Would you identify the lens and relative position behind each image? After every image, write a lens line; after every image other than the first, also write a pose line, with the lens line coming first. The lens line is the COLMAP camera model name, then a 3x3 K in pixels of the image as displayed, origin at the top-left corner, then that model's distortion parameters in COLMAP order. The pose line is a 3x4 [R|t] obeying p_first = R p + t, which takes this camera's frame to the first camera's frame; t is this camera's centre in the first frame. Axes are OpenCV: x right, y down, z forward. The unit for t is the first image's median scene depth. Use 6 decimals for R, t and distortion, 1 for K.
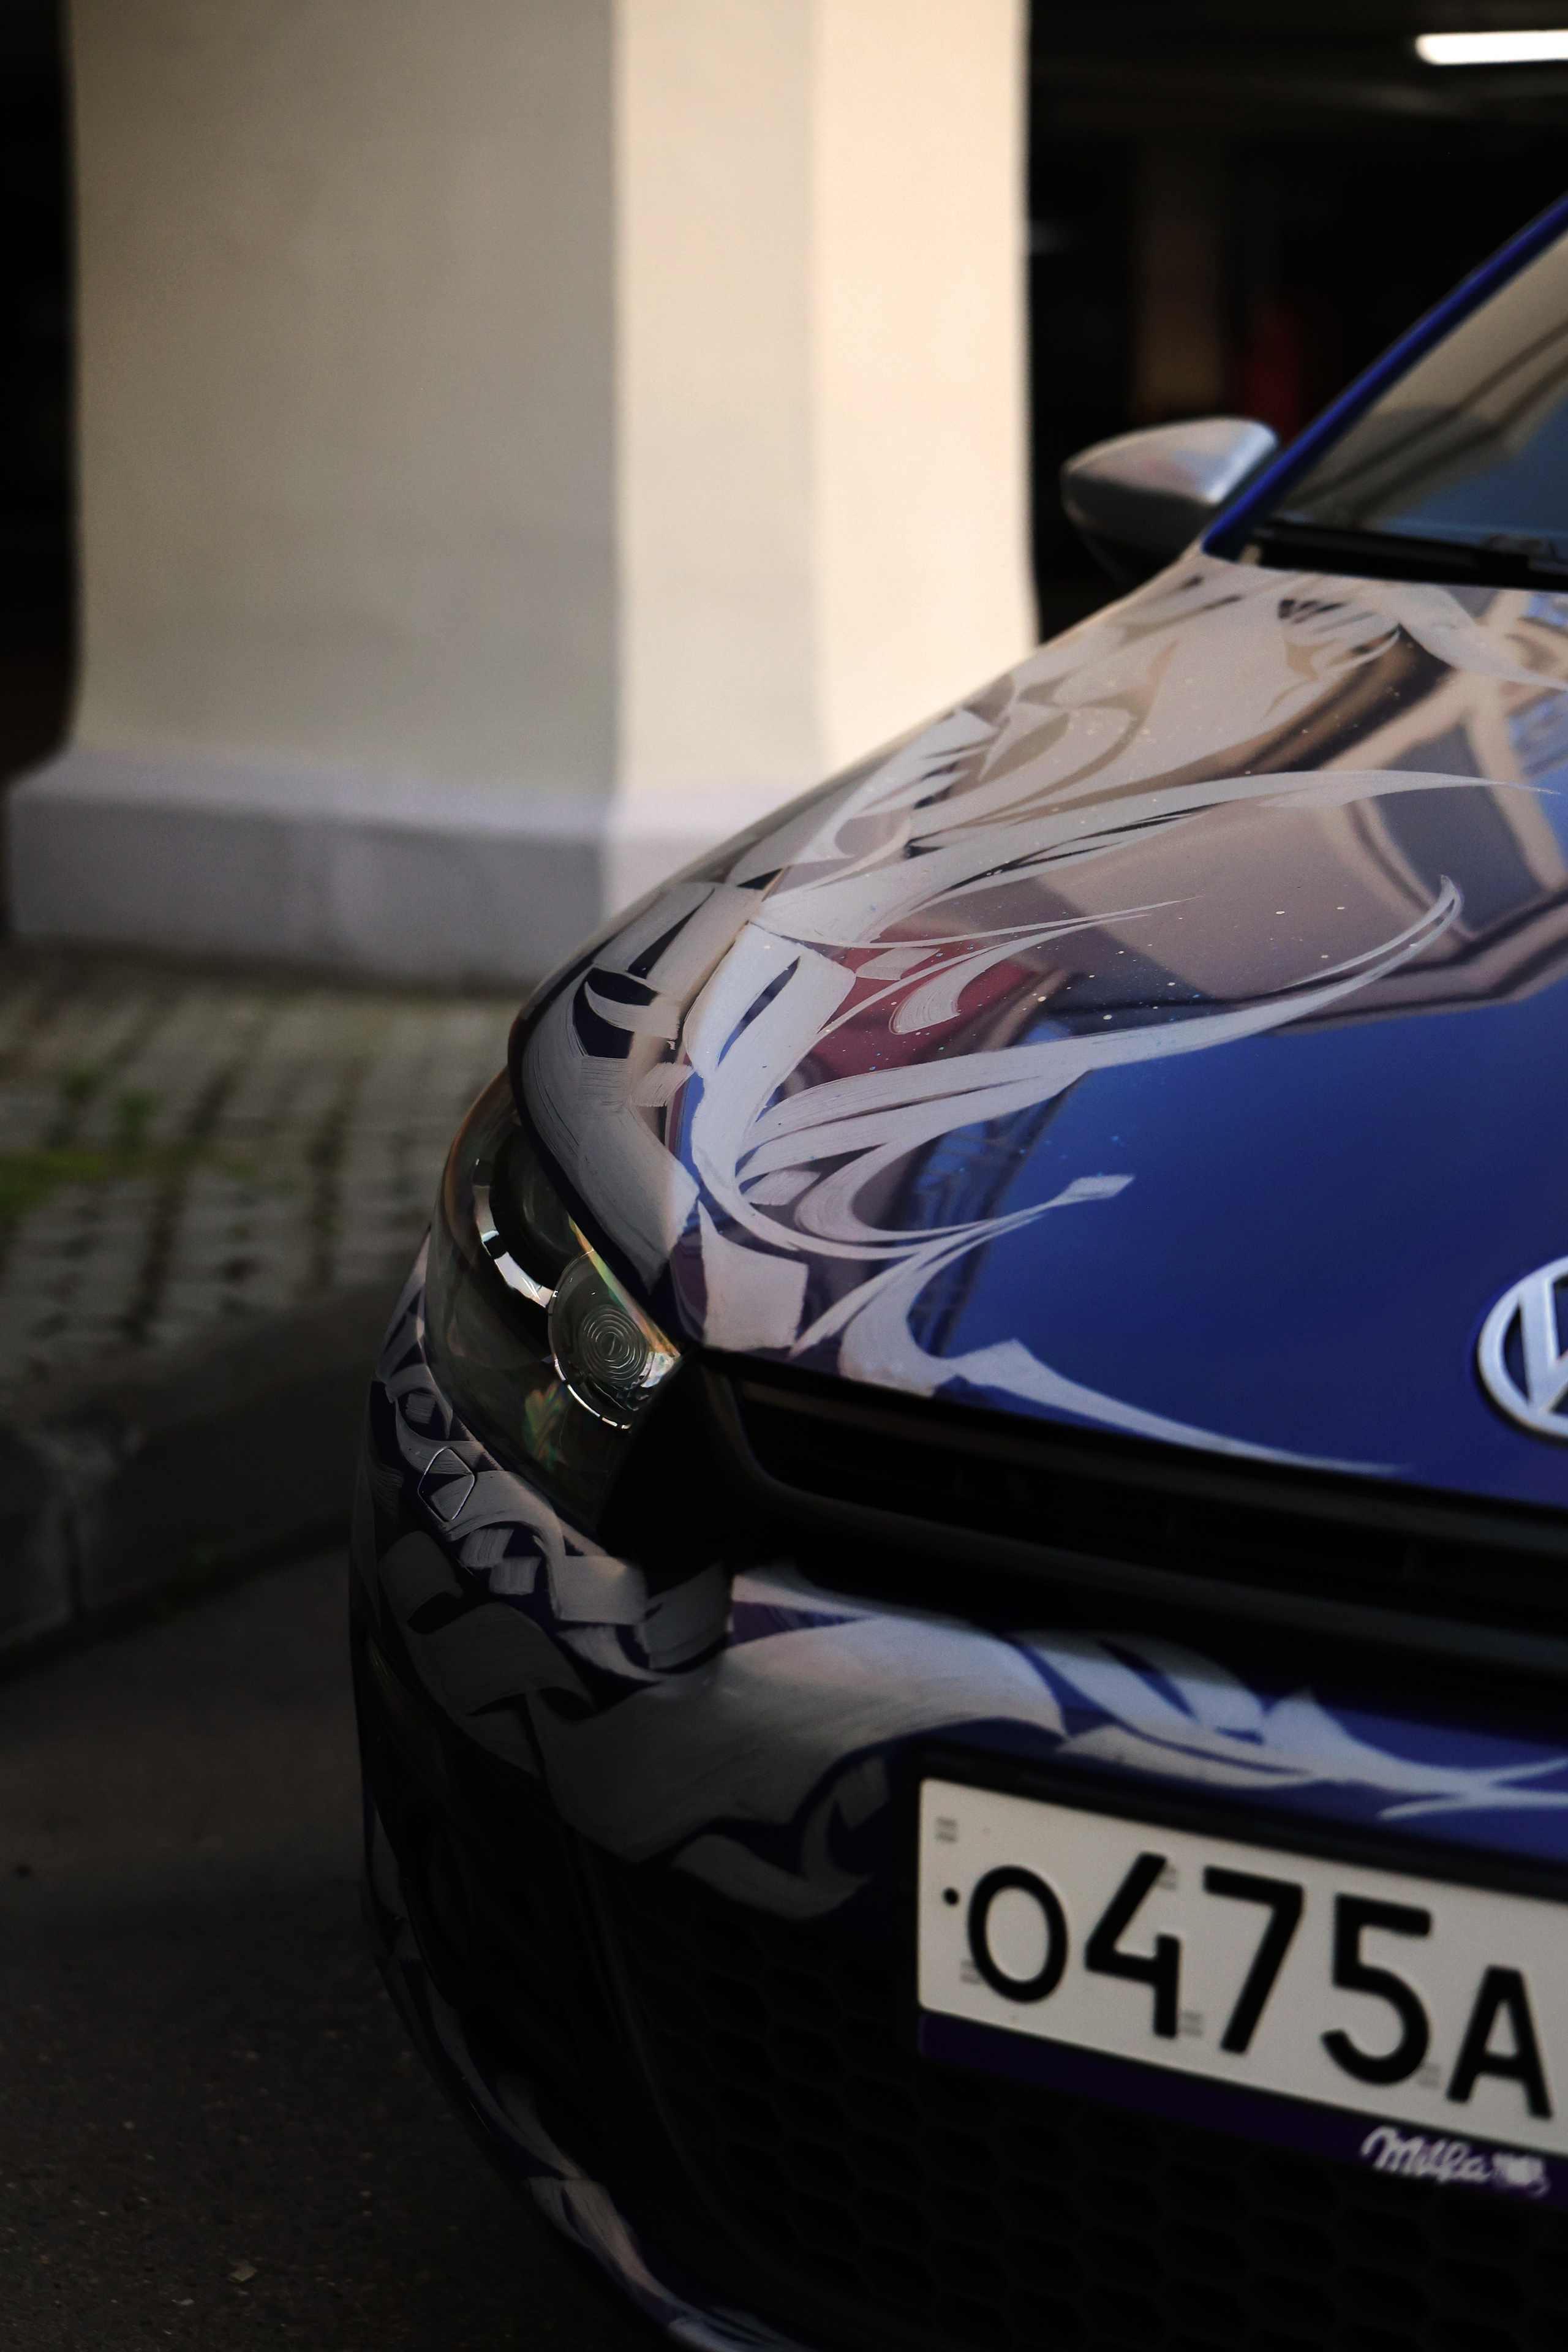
lens RADIAL K [[4694.3, 0, 784.0], [0, 4694.3, 1176.0], [0, 0, 1]] dist [-0.065016, -0.562428]
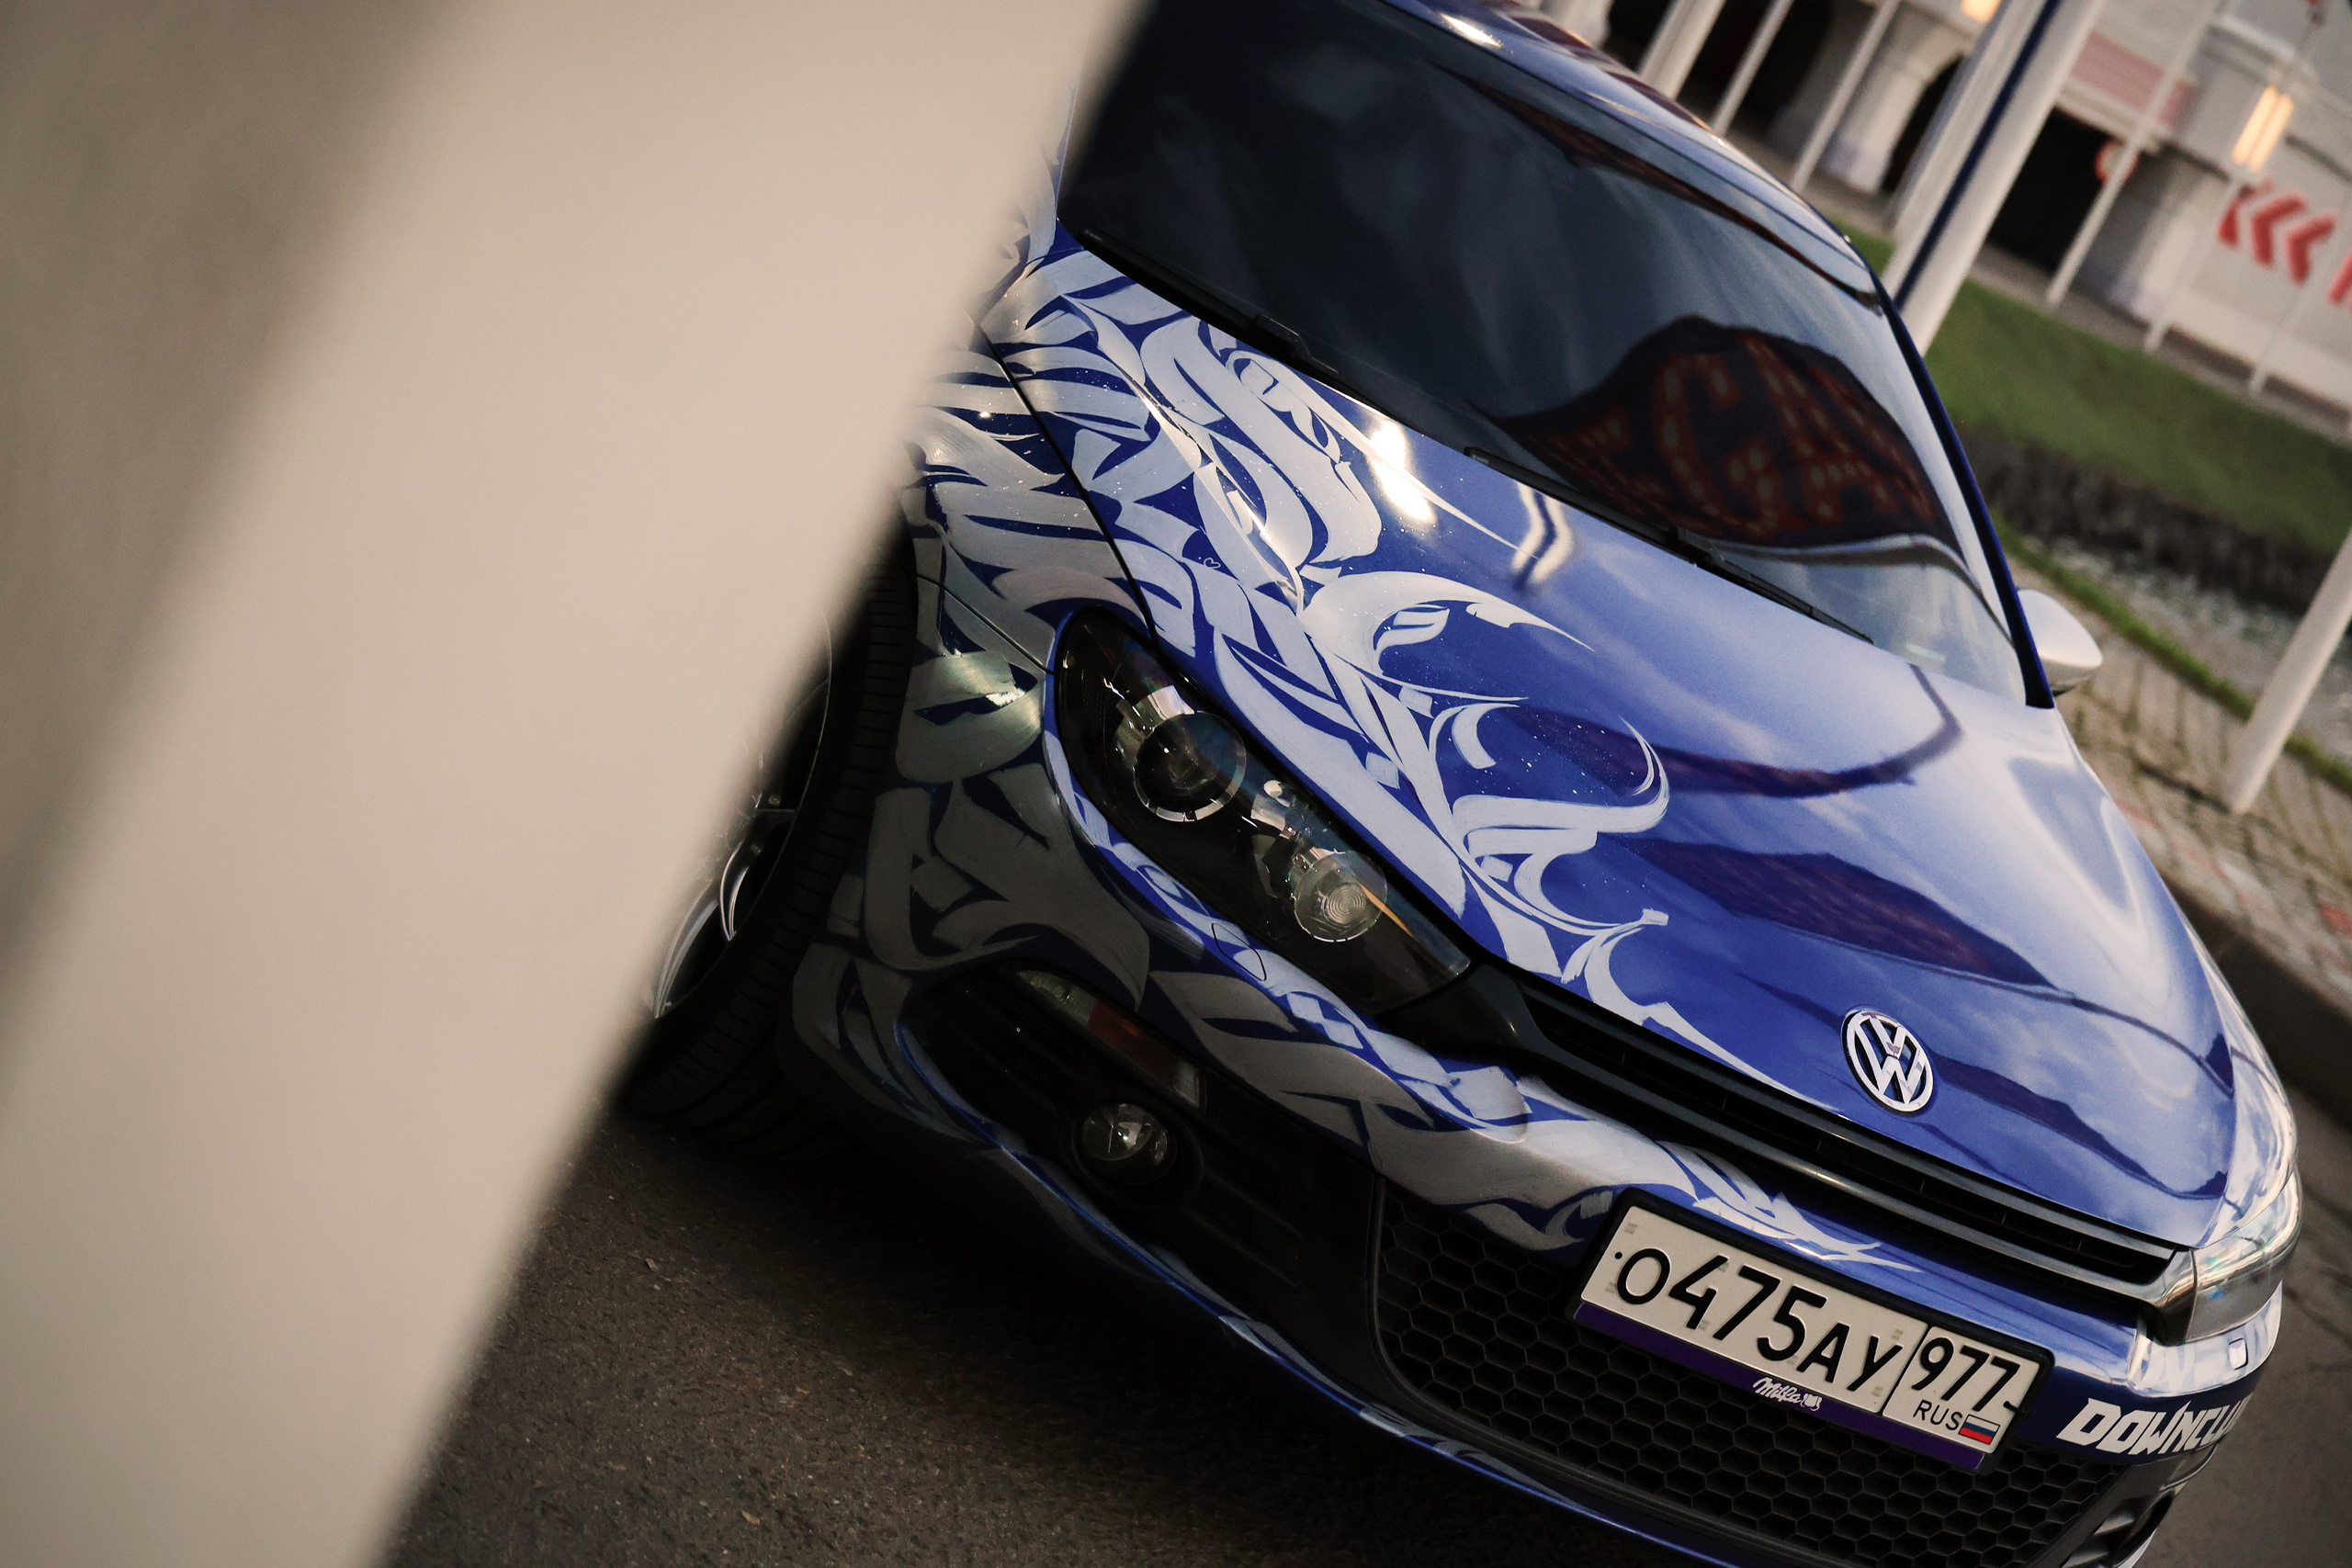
lens RADIAL K [[4693.8, 0, 1176.0], [0, 4693.8, 784.0], [0, 0, 1]] dist [-0.065016, -0.562428]
pose [[0.562957, 0.108630, 0.819316, -1.973911], [-0.329248, 0.938744, 0.101764, -0.217521], [-0.758074, -0.327047, 0.564238, -0.016885]]
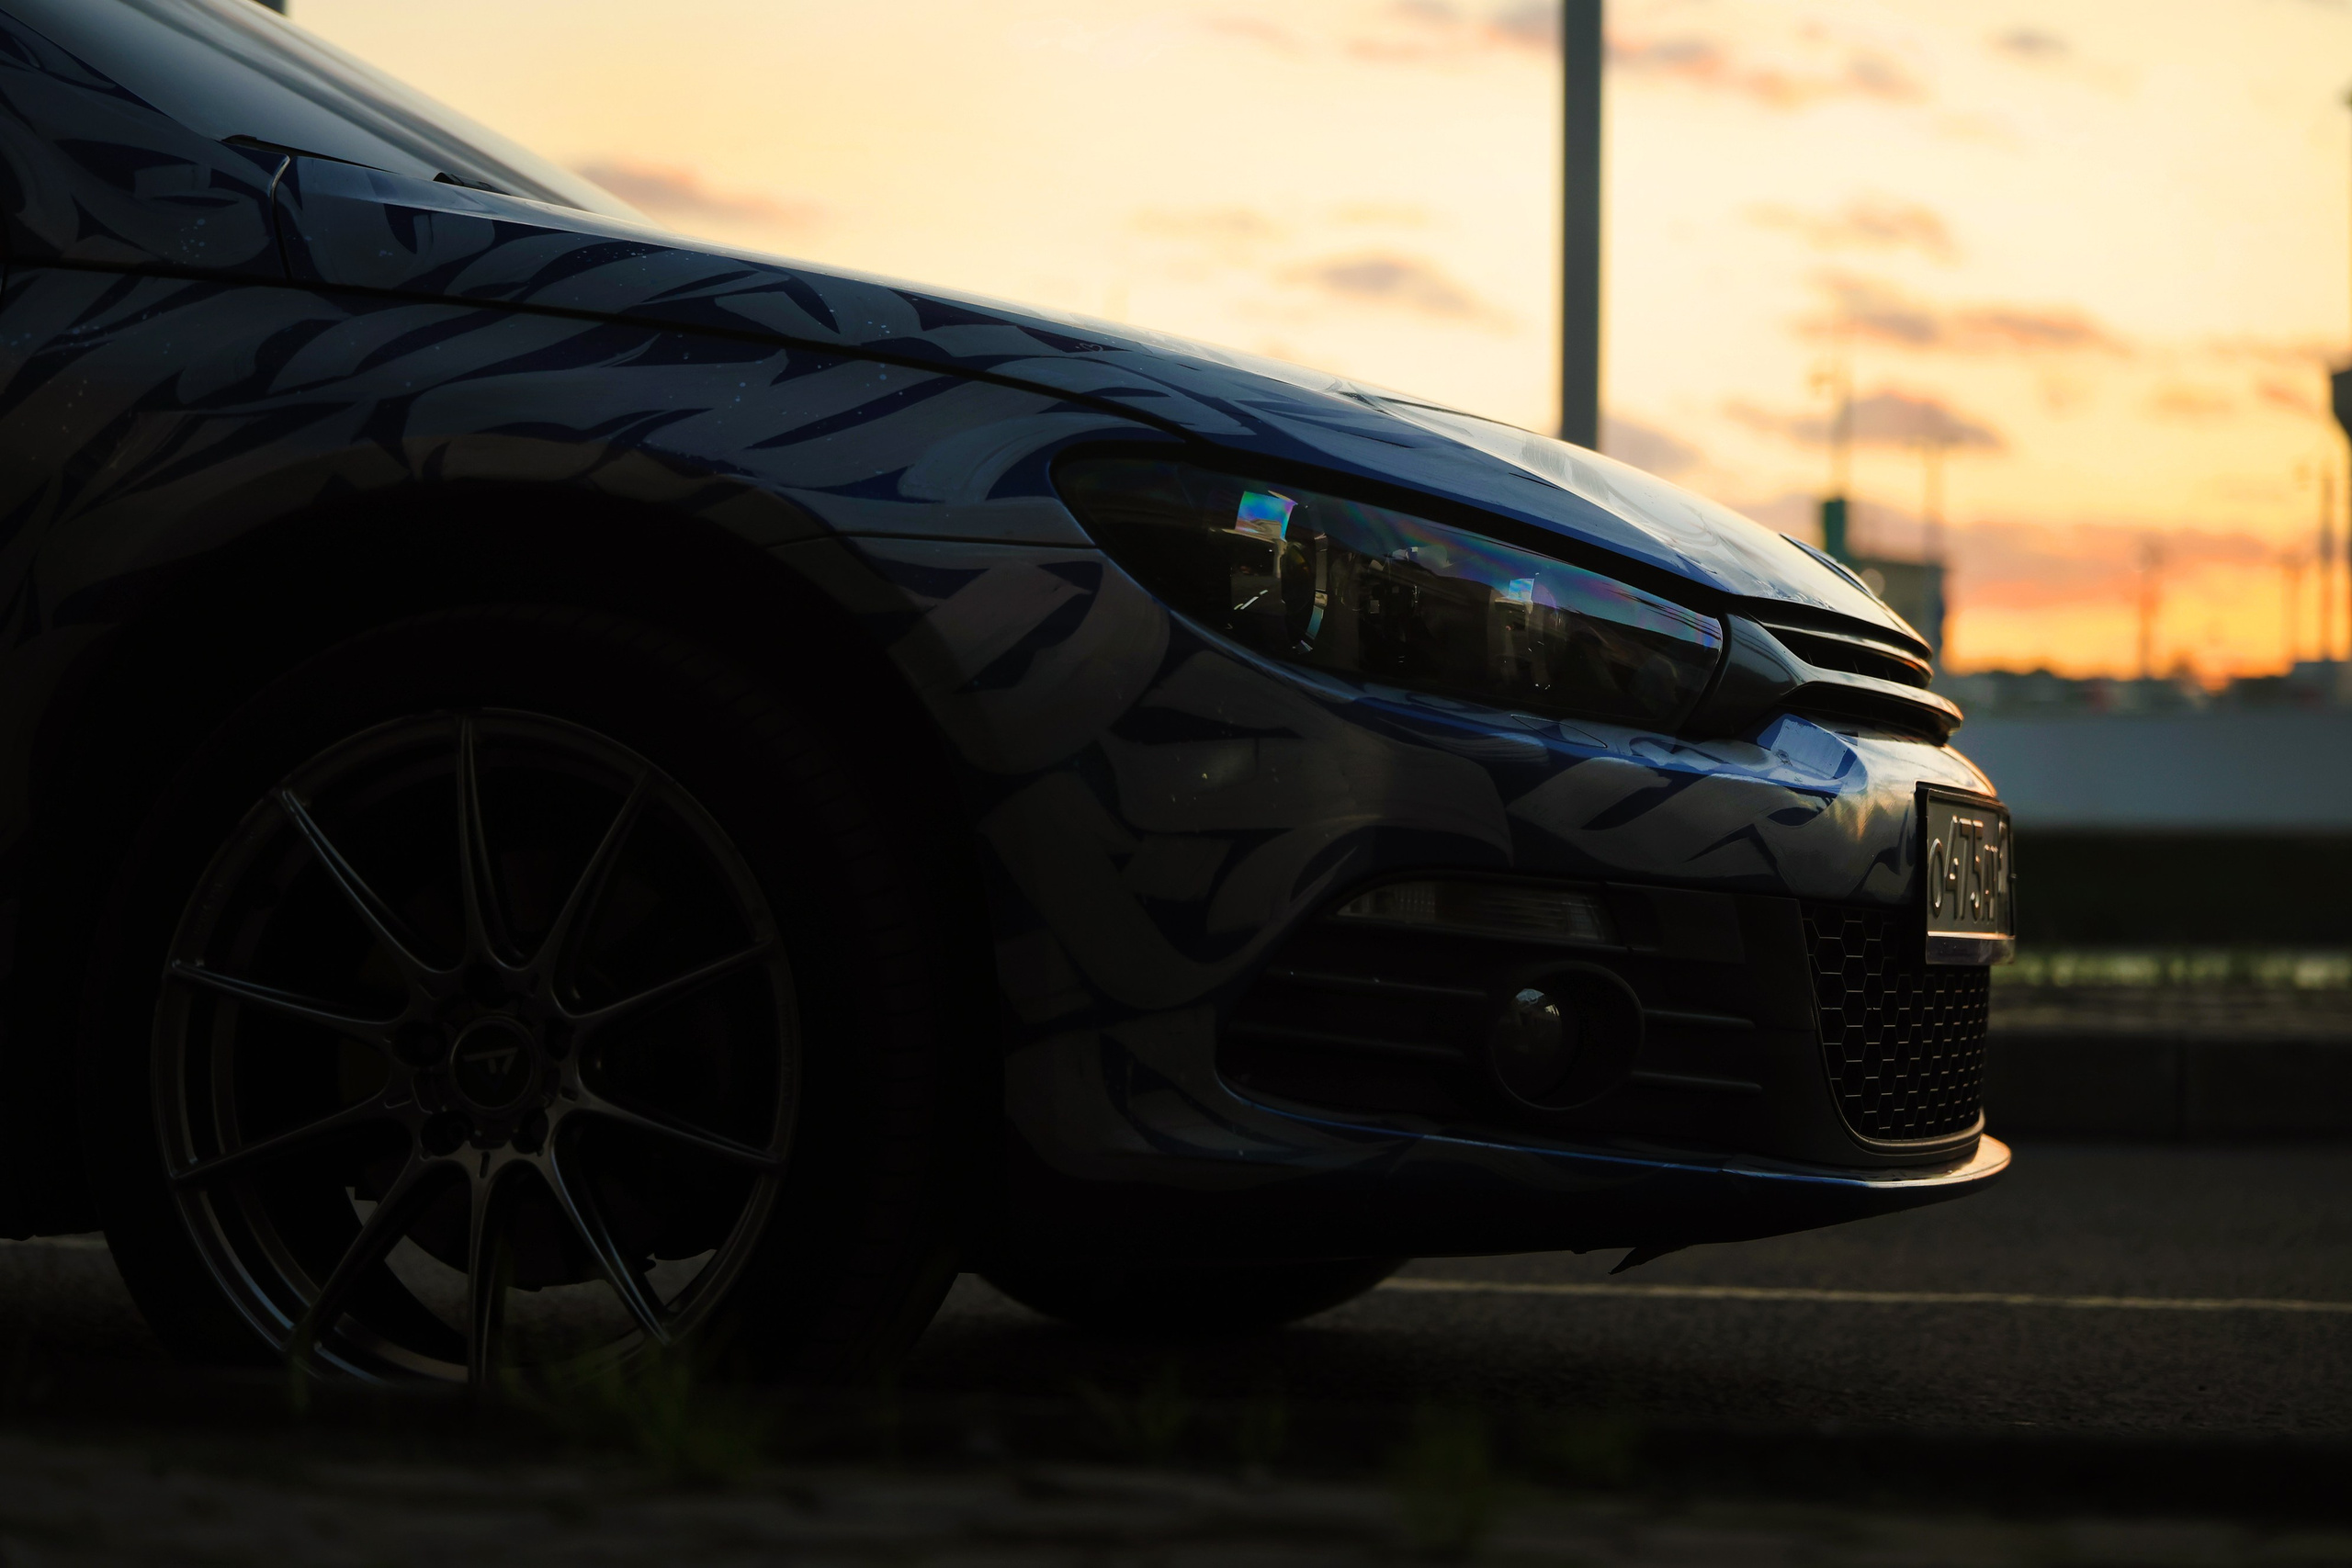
lens RADIAL K [[4693.8, 0, 1176.0], [0, 4693.8, 784.0], [0, 0, 1]] dist [-0.065016, -0.562428]
pose [[-0.214730, 0.006591, 0.976651, -1.724242], [0.148848, 0.988517, 0.026055, 0.034216], [-0.965265, 0.150967, -0.213245, 1.719589]]
